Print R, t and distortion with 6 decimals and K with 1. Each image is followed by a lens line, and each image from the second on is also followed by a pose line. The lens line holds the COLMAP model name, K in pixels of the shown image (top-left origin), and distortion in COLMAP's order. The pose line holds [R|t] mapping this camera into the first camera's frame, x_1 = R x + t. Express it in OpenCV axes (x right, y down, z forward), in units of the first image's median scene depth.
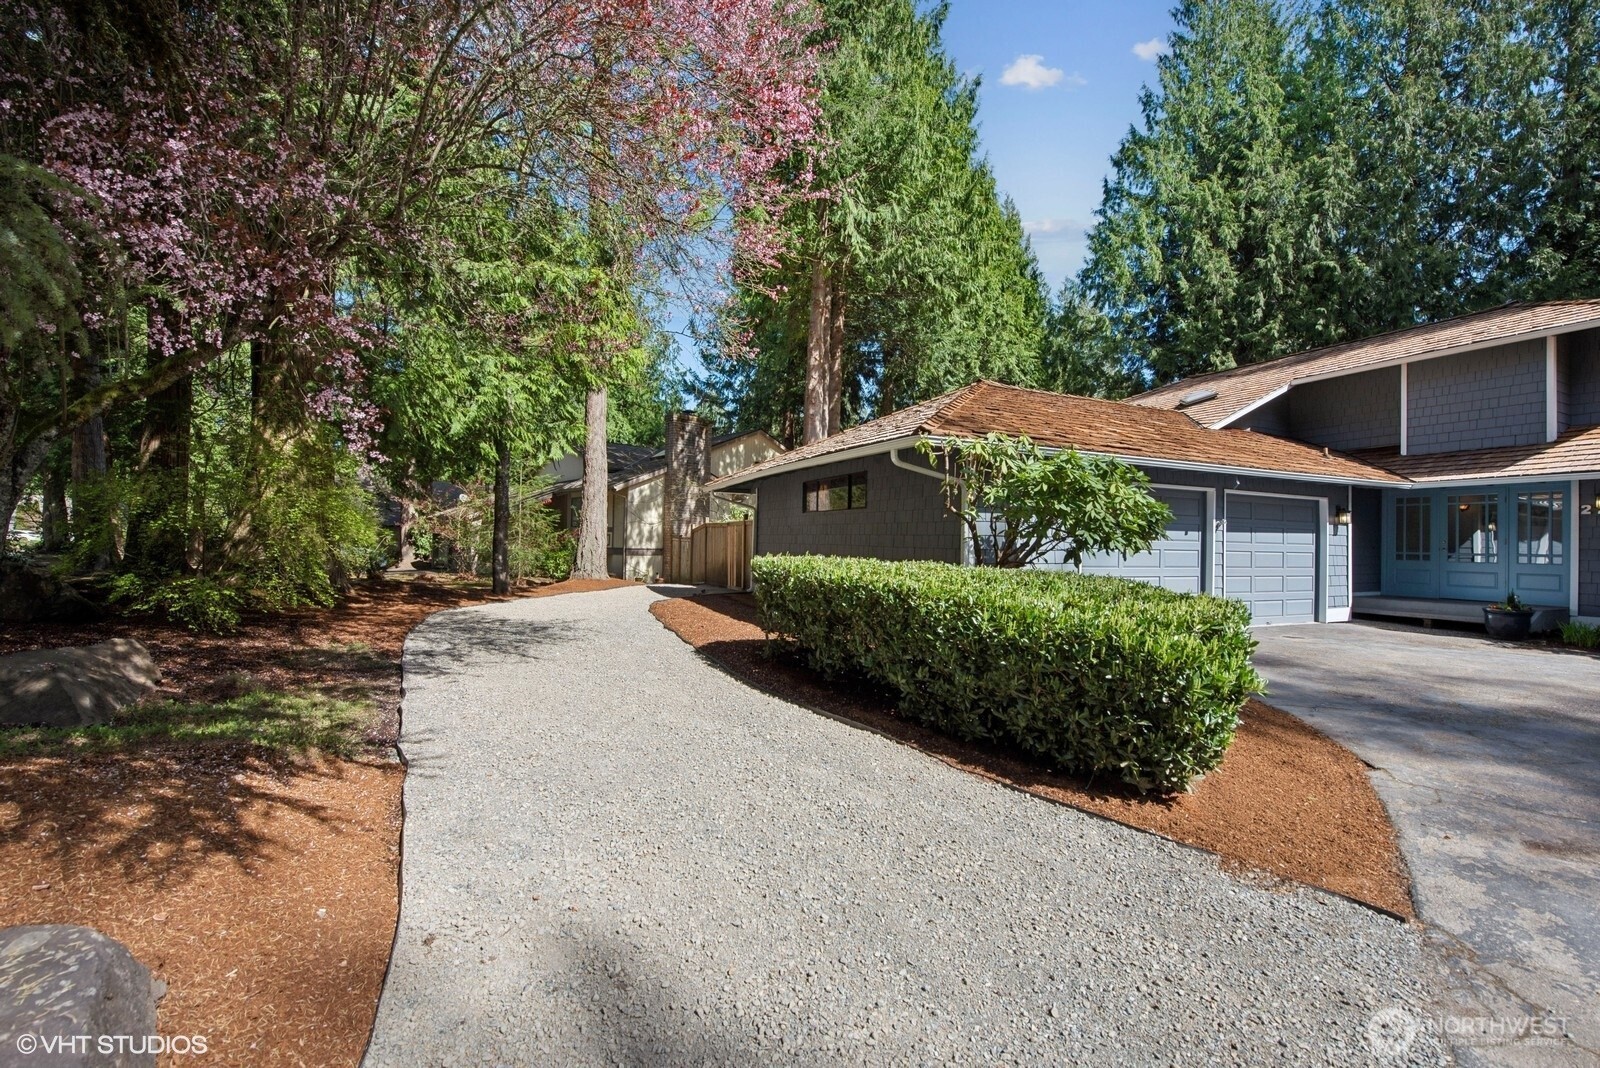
lens RADIAL K [[641.3, 0, 796.3], [0, 641.3, 540.2], [0, 0, 1]] dist [-0.009858, -0.005056]
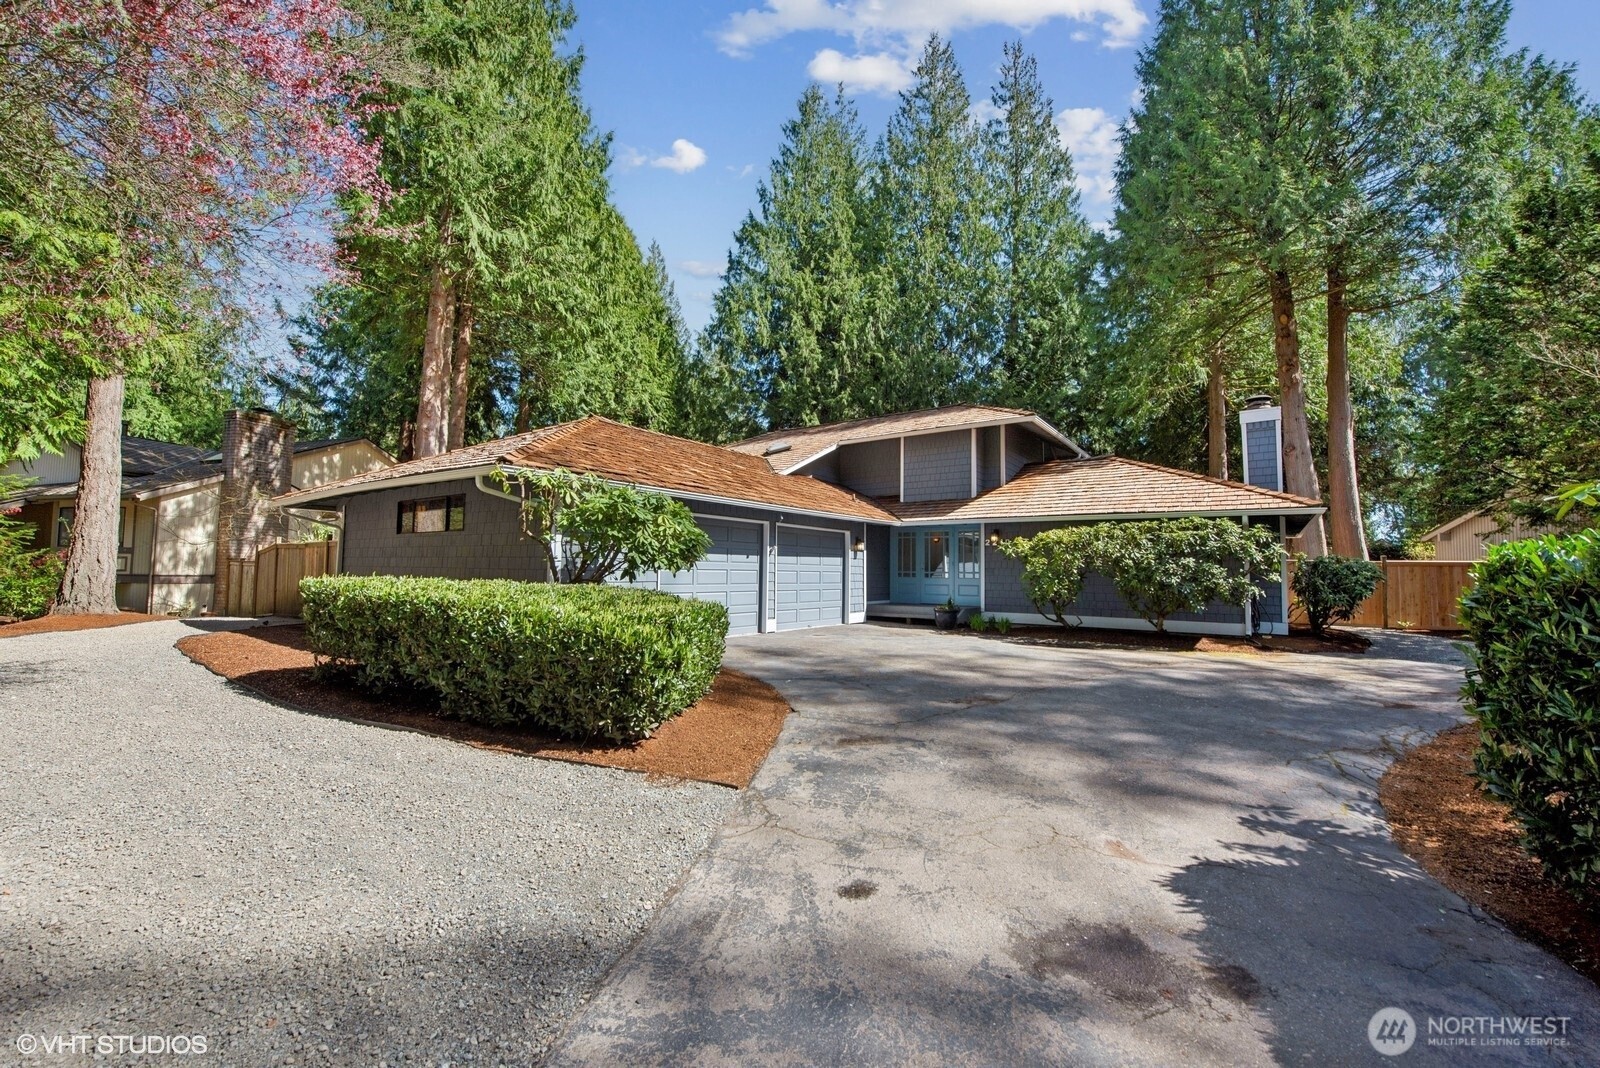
lens RADIAL K [[641.3, 0, 796.3], [0, 641.3, 540.2], [0, 0, 1]] dist [-0.009858, -0.005056]
pose [[0.865520, 0.017221, 0.500578, 0.033138], [0.002662, 0.999236, -0.038979, 0.003118], [-0.500867, 0.035070, 0.864813, -0.071815]]
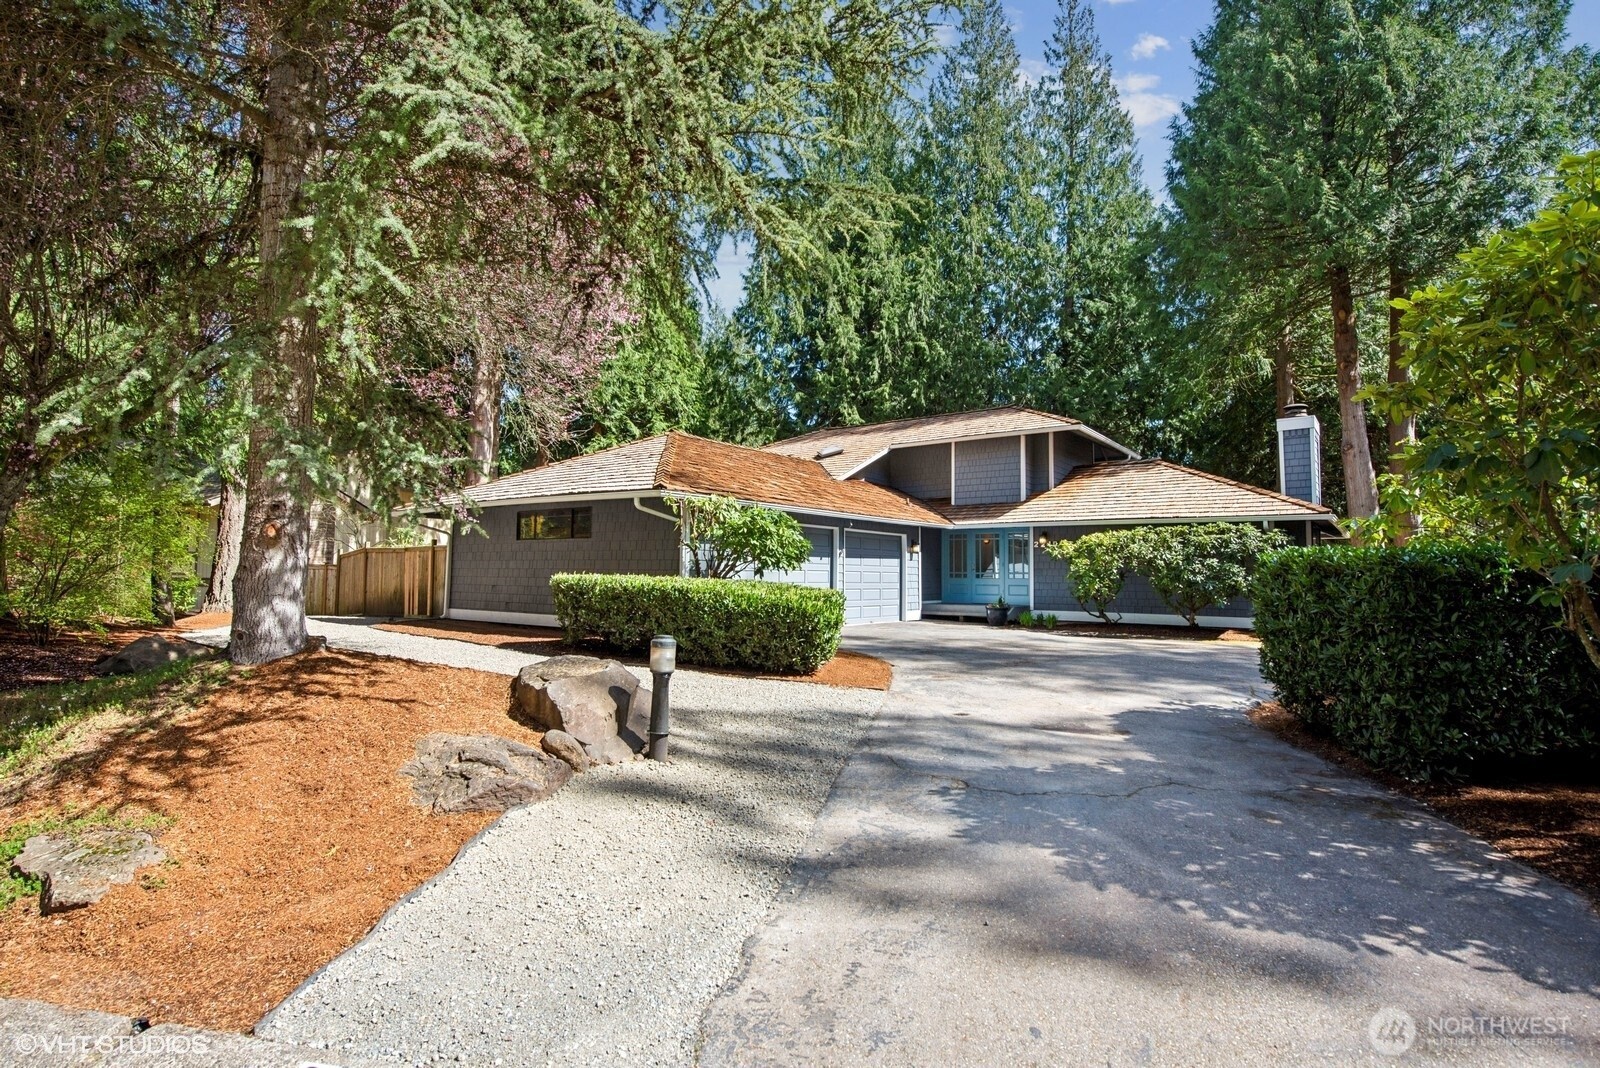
lens RADIAL K [[790.2, 0, 788.1], [0, 790.2, 534.0], [0, 0, 1]] dist [-0.000093, -0.001110]
pose [[0.877298, 0.016124, 0.479675, -0.155956], [0.005205, 0.999057, -0.043102, 0.004910], [-0.479918, 0.040310, 0.876387, -0.265957]]
